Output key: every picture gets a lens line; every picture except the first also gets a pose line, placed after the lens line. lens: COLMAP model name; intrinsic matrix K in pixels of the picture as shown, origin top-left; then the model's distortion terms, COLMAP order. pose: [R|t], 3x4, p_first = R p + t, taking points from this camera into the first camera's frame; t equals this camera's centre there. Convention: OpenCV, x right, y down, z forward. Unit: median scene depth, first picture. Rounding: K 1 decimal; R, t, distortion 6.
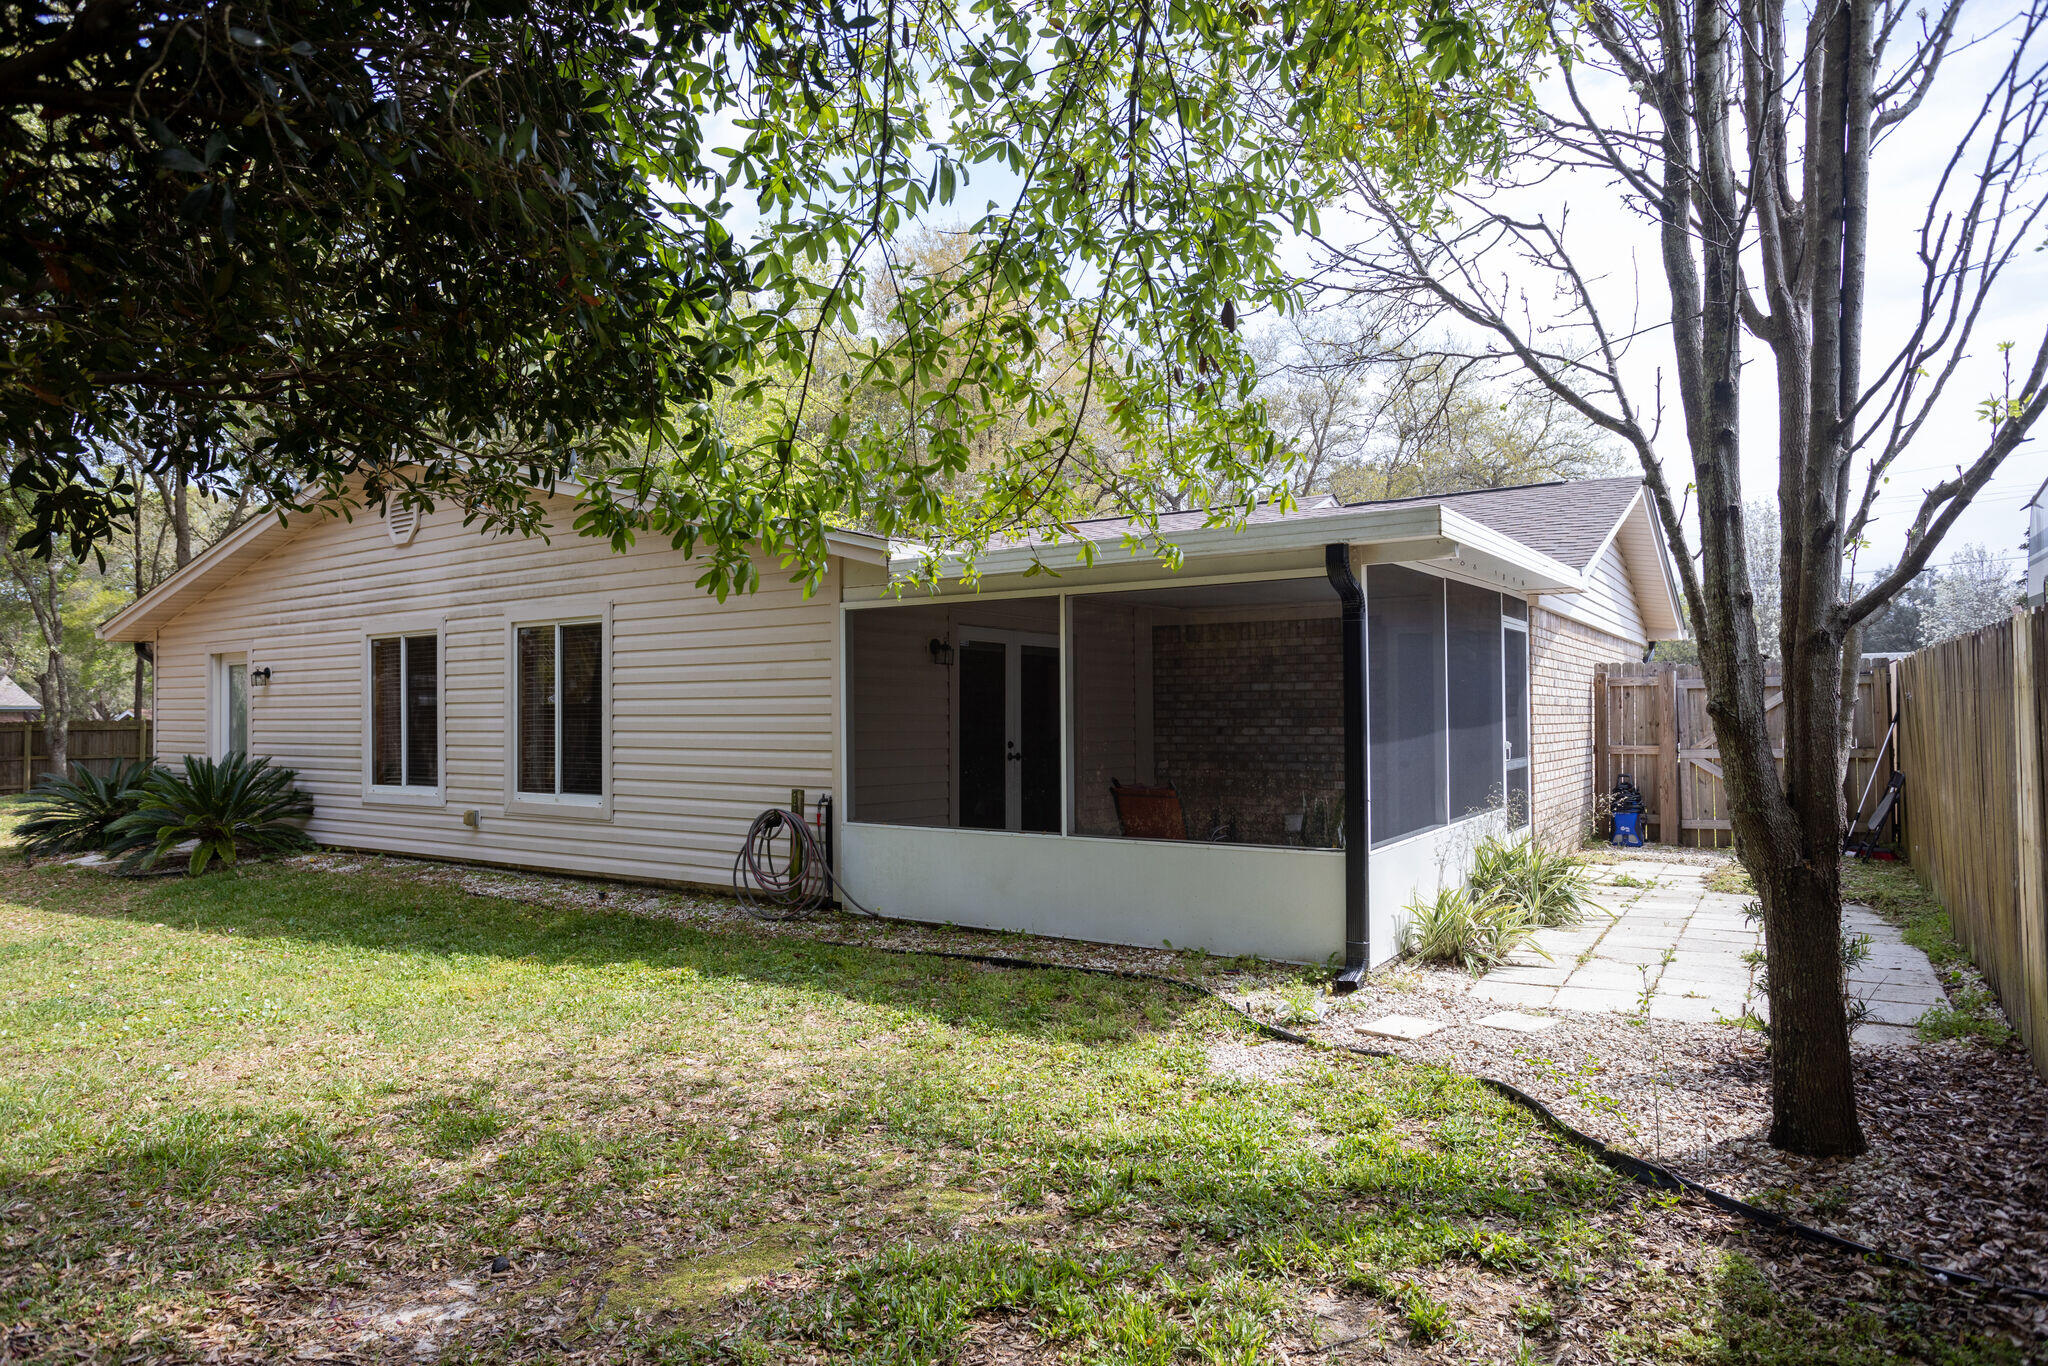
lens RADIAL K [[1279.0, 0, 1029.8], [0, 1279.0, 689.7], [0, 0, 1]] dist [-0.001597, 0.013957]
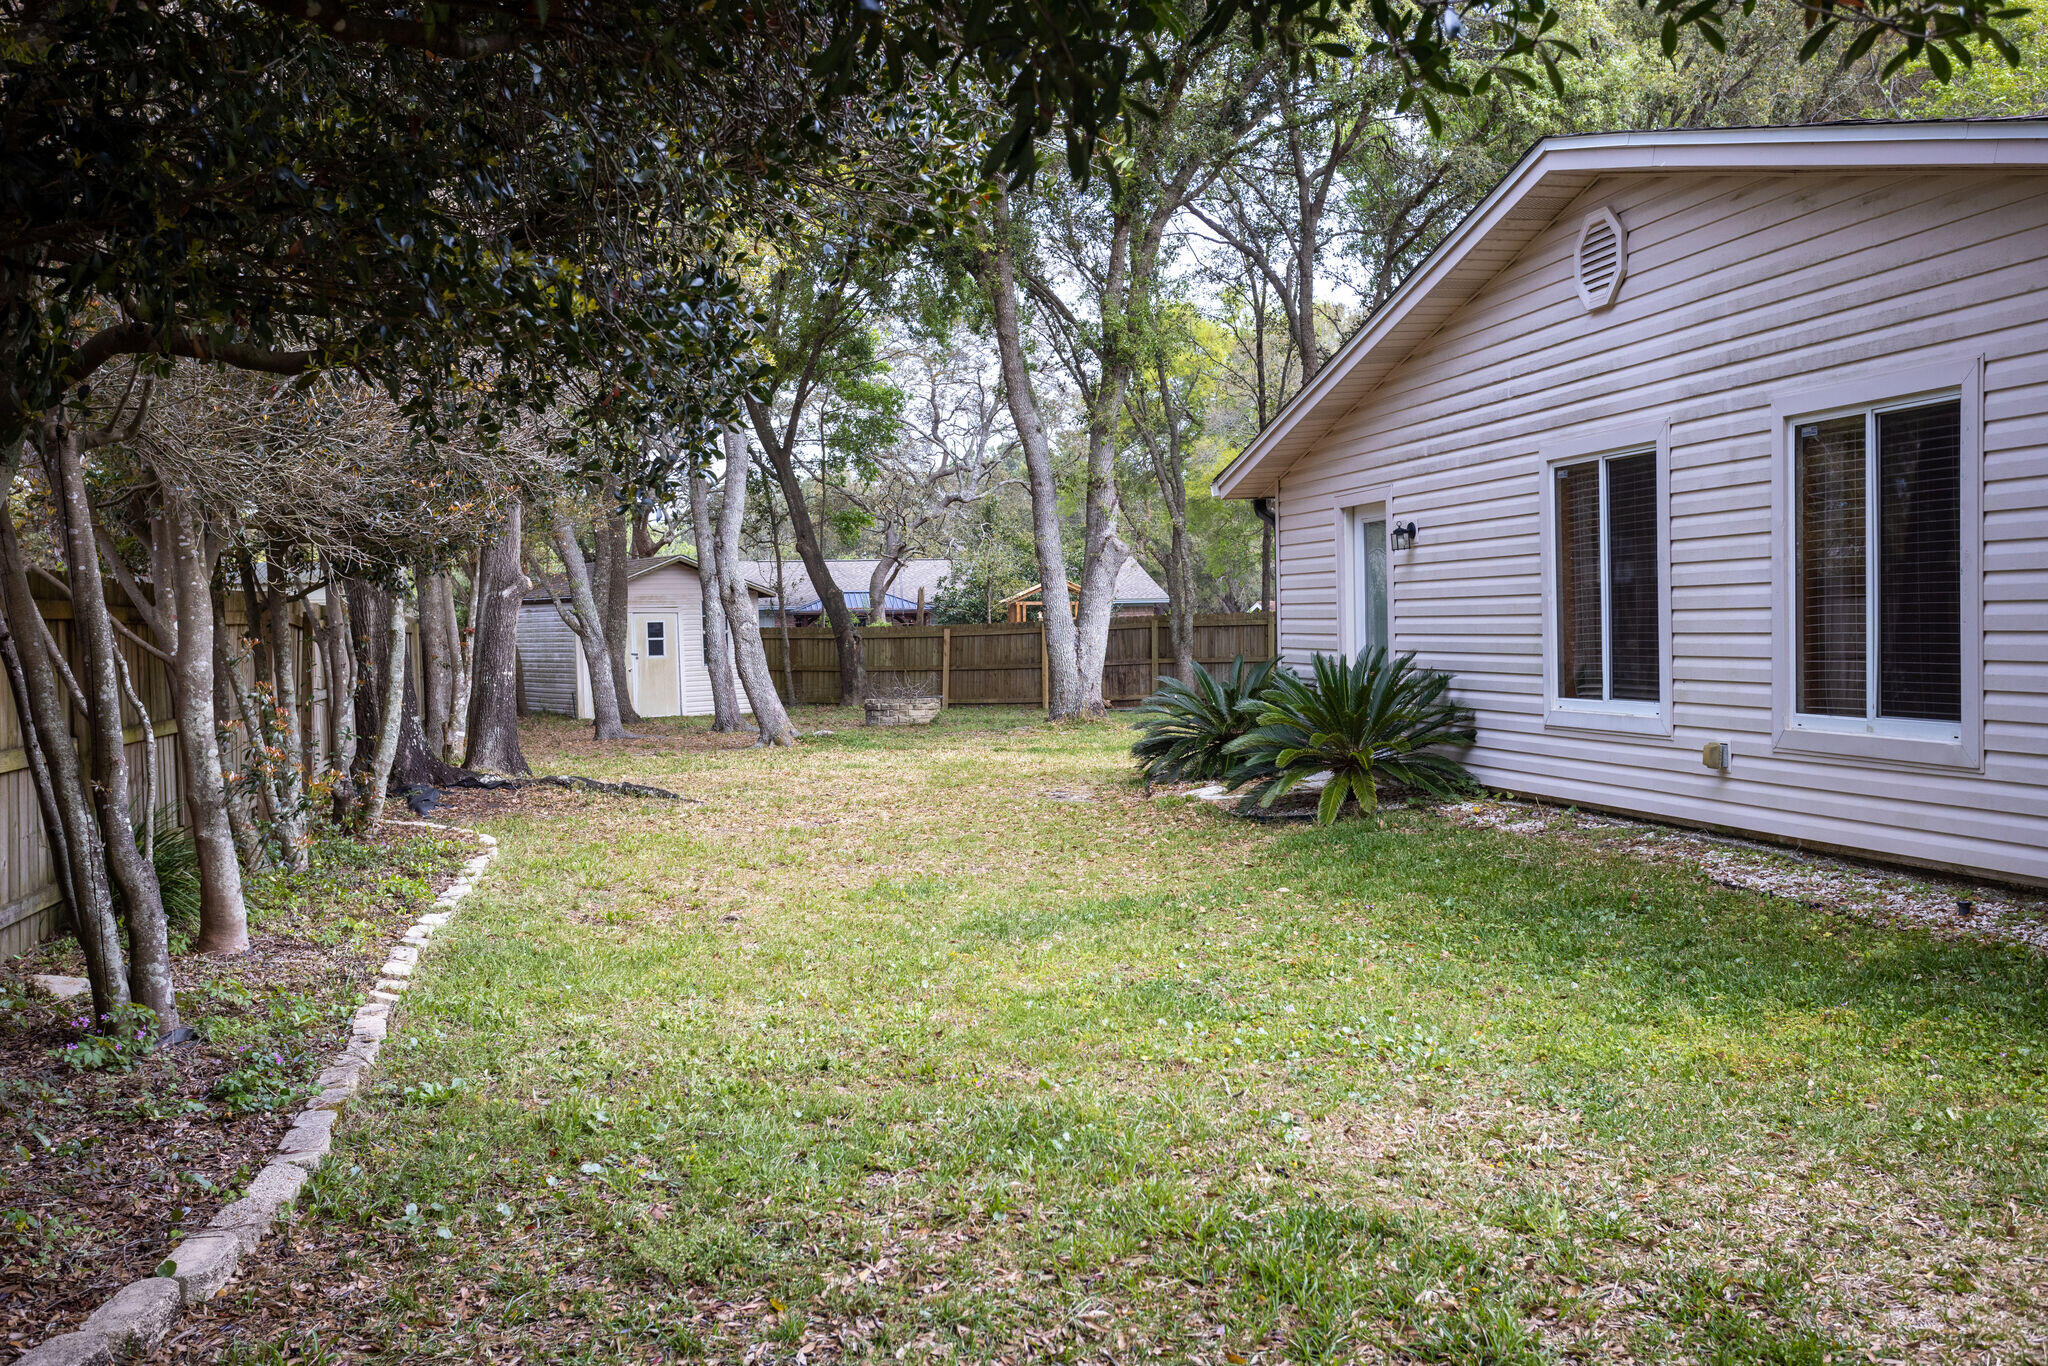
lens RADIAL K [[1936.3, 0, 1021.8], [0, 1936.3, 685.9], [0, 0, 1]] dist [-0.013630, 0.000000]
pose [[0.740707, 0.015899, -0.671640, -0.073651], [0.023335, 0.998508, 0.049371, 0.016489], [0.671423, -0.052243, 0.739231, 0.124291]]
